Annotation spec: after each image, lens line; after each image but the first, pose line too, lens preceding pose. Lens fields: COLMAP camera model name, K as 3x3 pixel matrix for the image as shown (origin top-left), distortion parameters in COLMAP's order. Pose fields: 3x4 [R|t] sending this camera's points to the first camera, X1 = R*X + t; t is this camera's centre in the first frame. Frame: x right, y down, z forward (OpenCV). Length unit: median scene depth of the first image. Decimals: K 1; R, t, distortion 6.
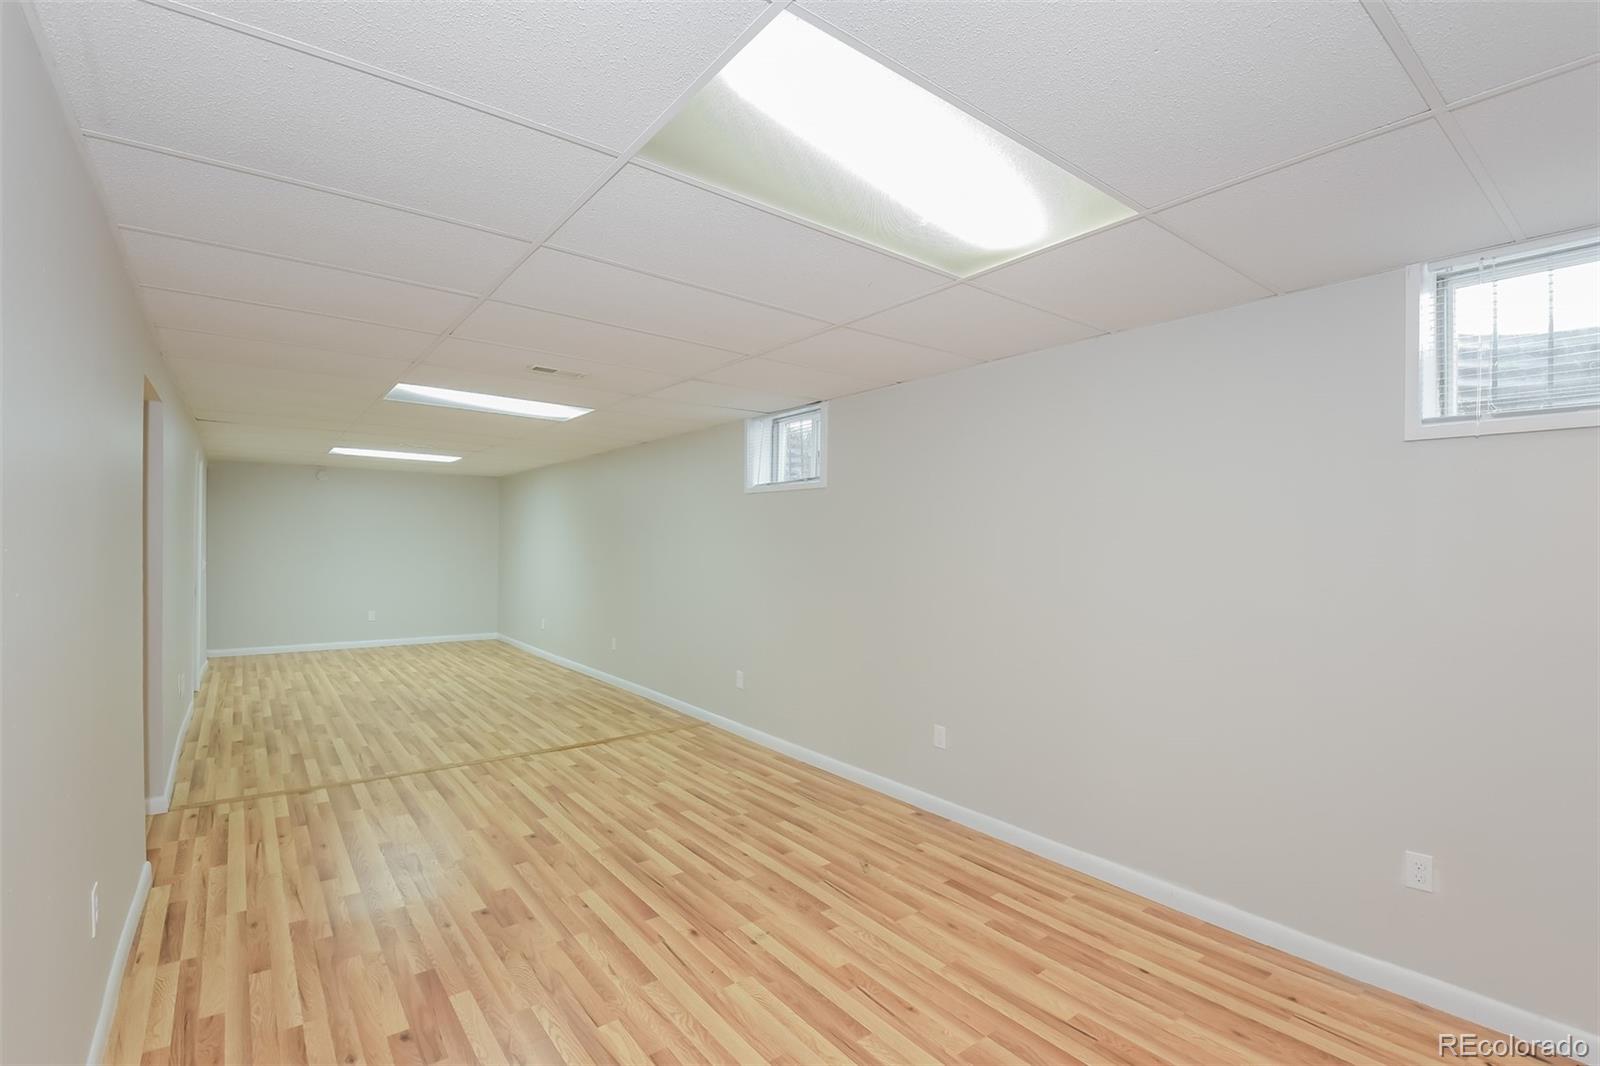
lens RADIAL K [[711.6, 0, 799.0], [0, 711.6, 536.4], [0, 0, 1]] dist [0.005011, 0.000303]
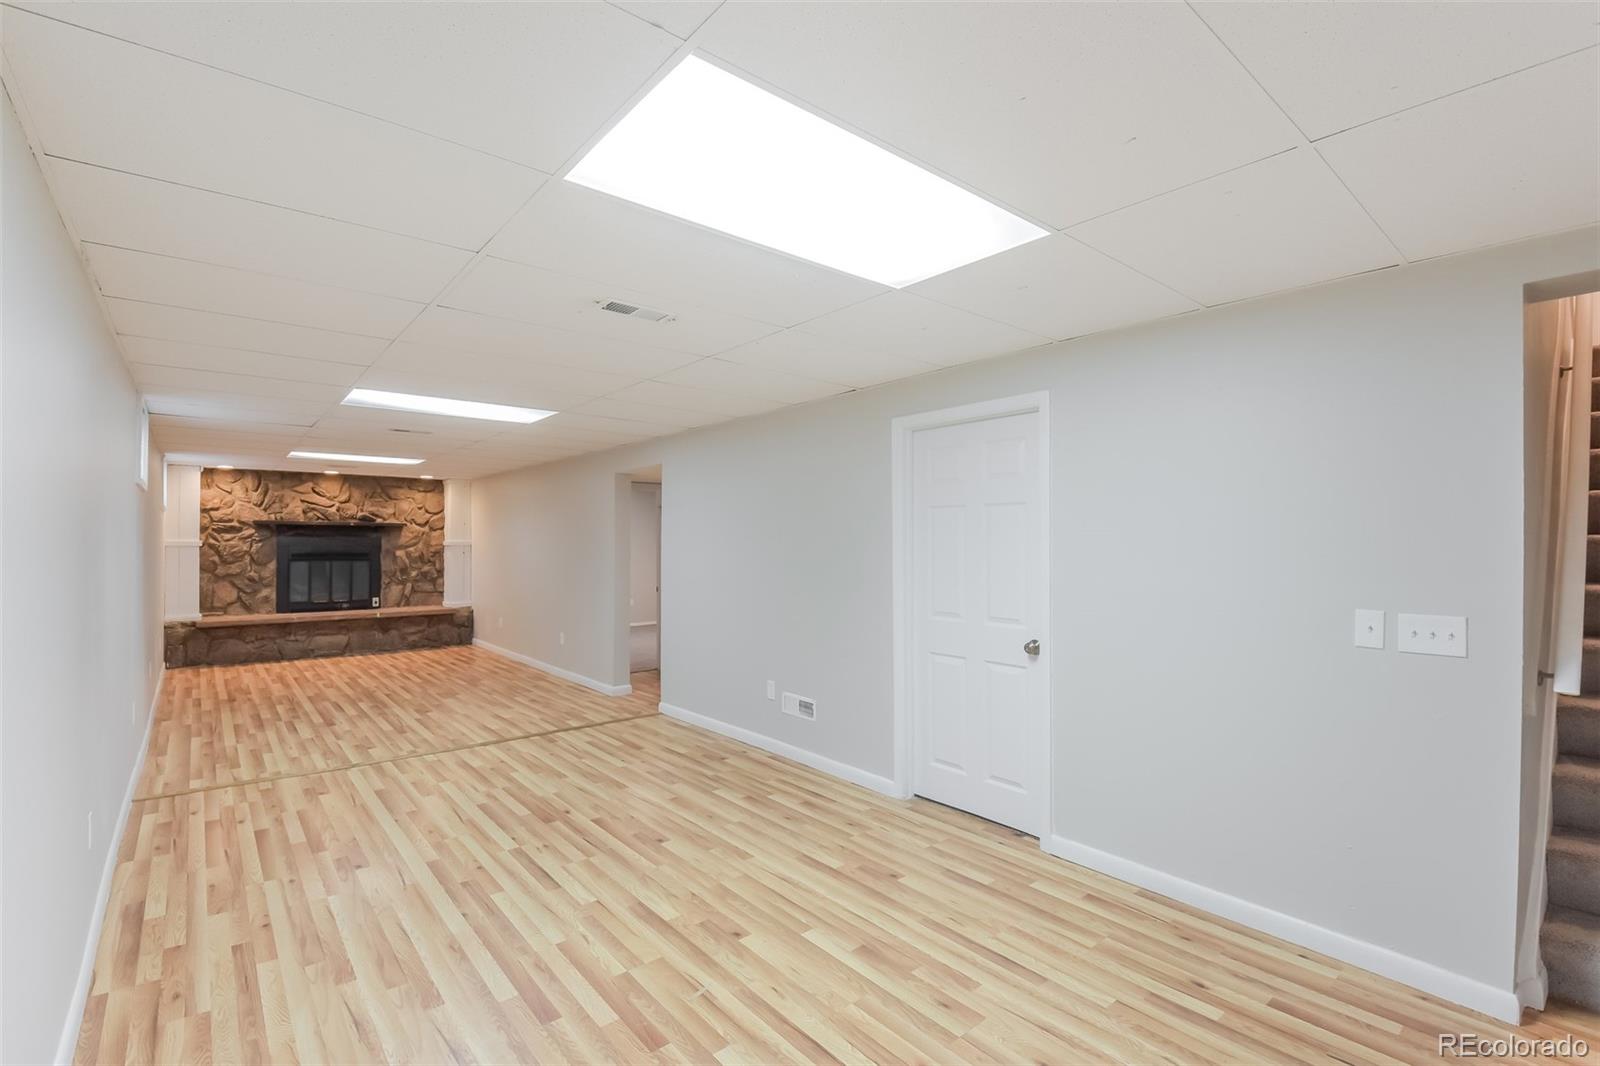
lens RADIAL K [[711.6, 0, 799.8], [0, 711.6, 537.6], [0, 0, 1]] dist [0.005011, 0.000303]
pose [[-0.999544, 0.001227, -0.030157, -0.806706], [0.001490, 0.999961, -0.008685, 0.008705], [0.030146, -0.008726, -0.999507, 1.817390]]
